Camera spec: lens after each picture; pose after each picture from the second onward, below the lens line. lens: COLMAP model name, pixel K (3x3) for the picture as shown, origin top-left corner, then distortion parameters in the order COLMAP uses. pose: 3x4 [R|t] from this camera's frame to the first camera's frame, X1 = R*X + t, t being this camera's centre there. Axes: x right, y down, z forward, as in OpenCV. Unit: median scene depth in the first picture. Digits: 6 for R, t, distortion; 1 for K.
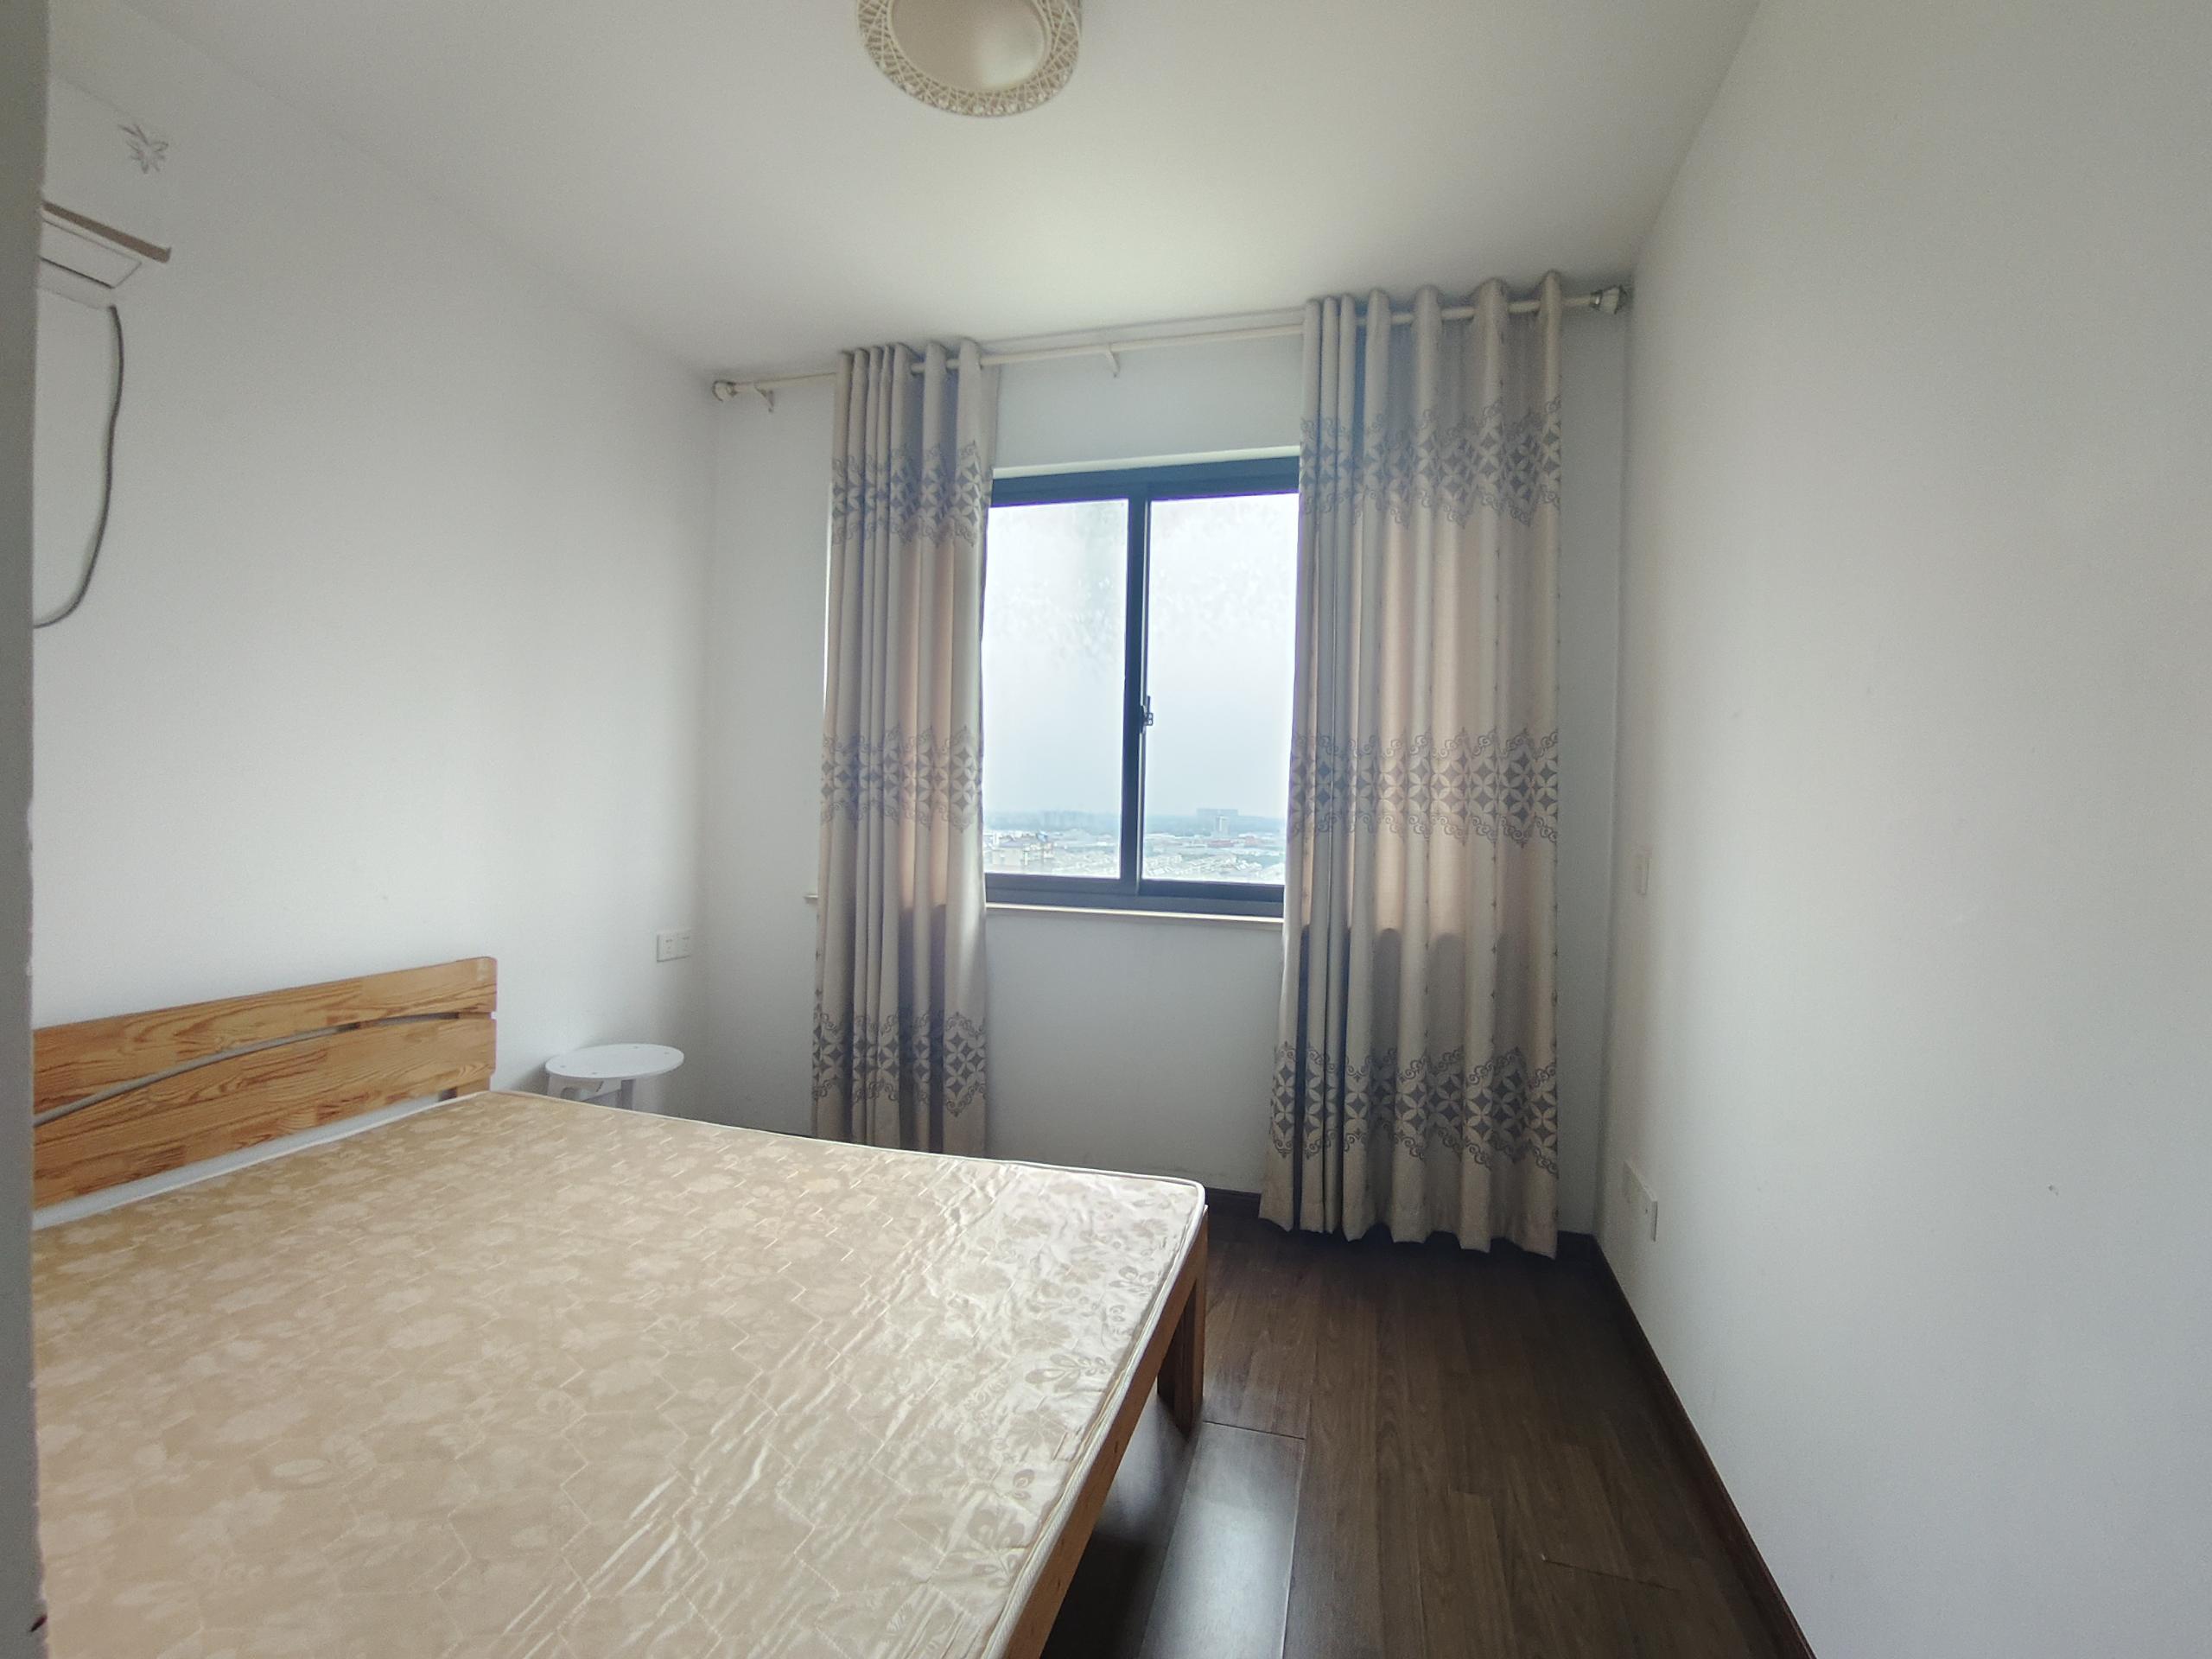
lens RADIAL K [[1018.7, 0, 1104.4], [0, 1018.7, 822.5], [0, 0, 1]] dist [0.000119, 0.000872]
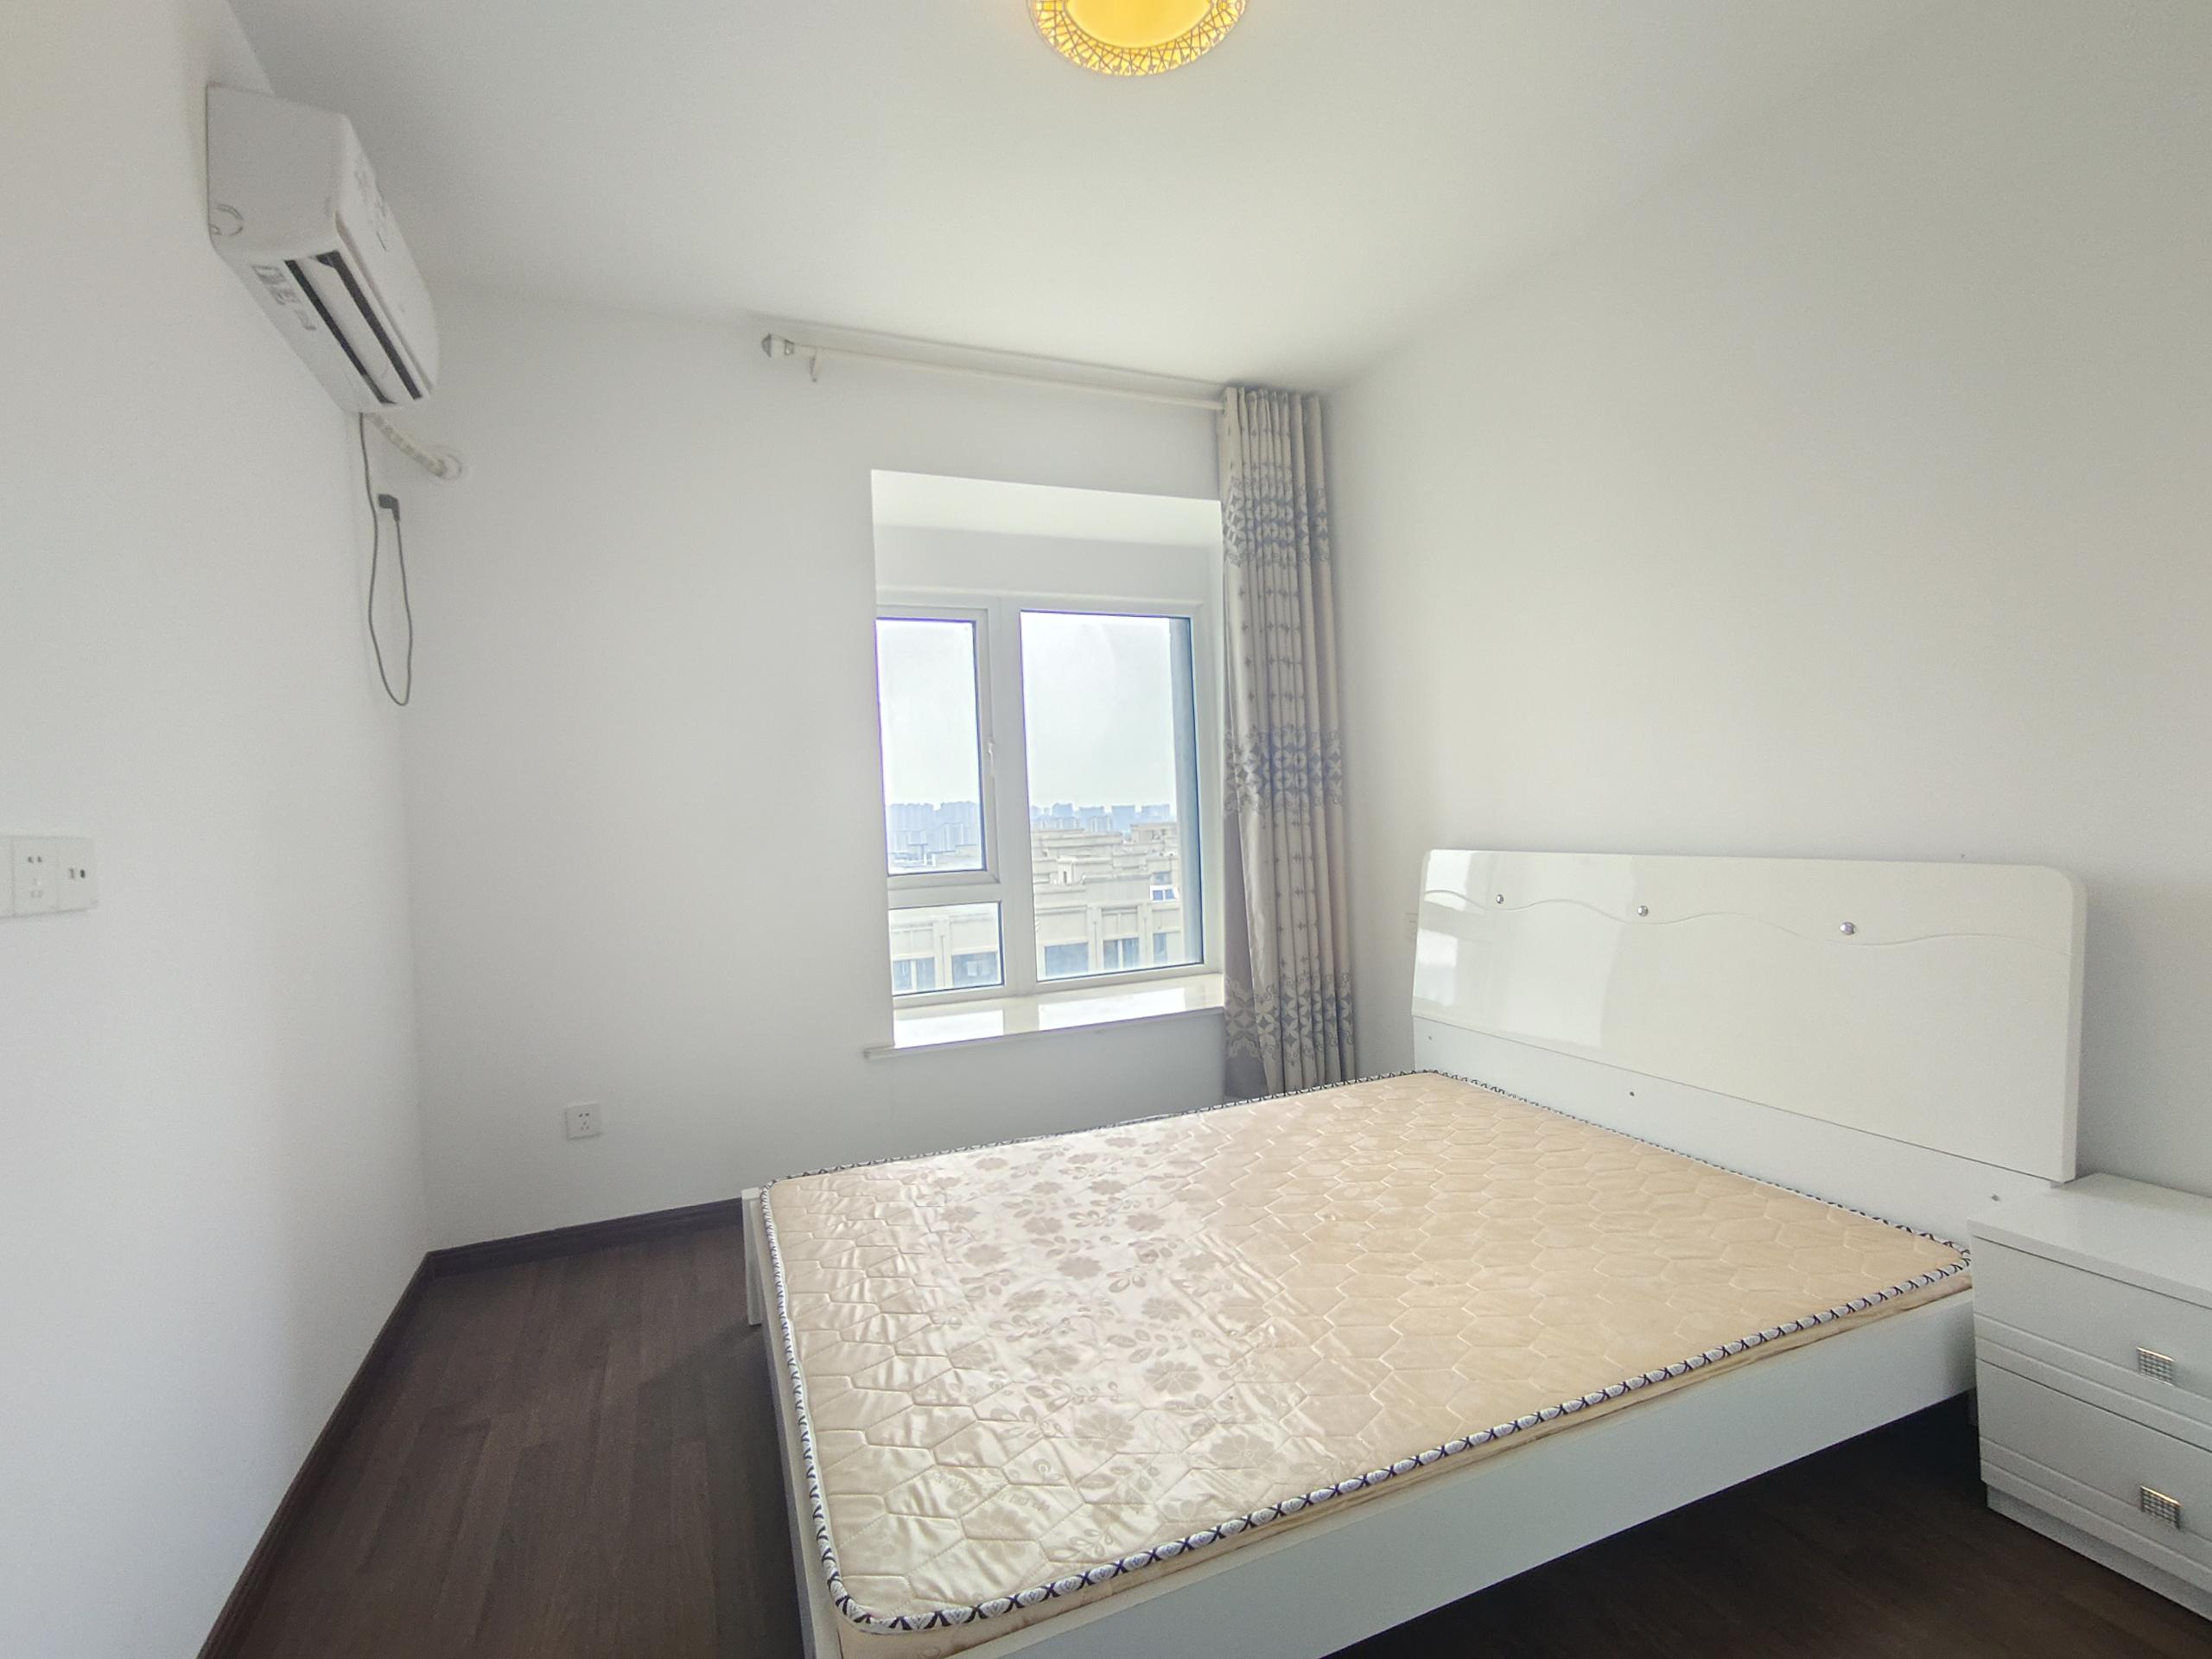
lens RADIAL K [[1018.7, 0, 1102.5], [0, 1018.7, 817.2], [0, 0, 1]] dist [0.000119, 0.000872]
pose [[0.791602, -0.053569, 0.608685, -1.567069], [0.049963, 0.998489, 0.022896, -0.049259], [-0.608991, 0.012287, 0.793082, 0.319017]]
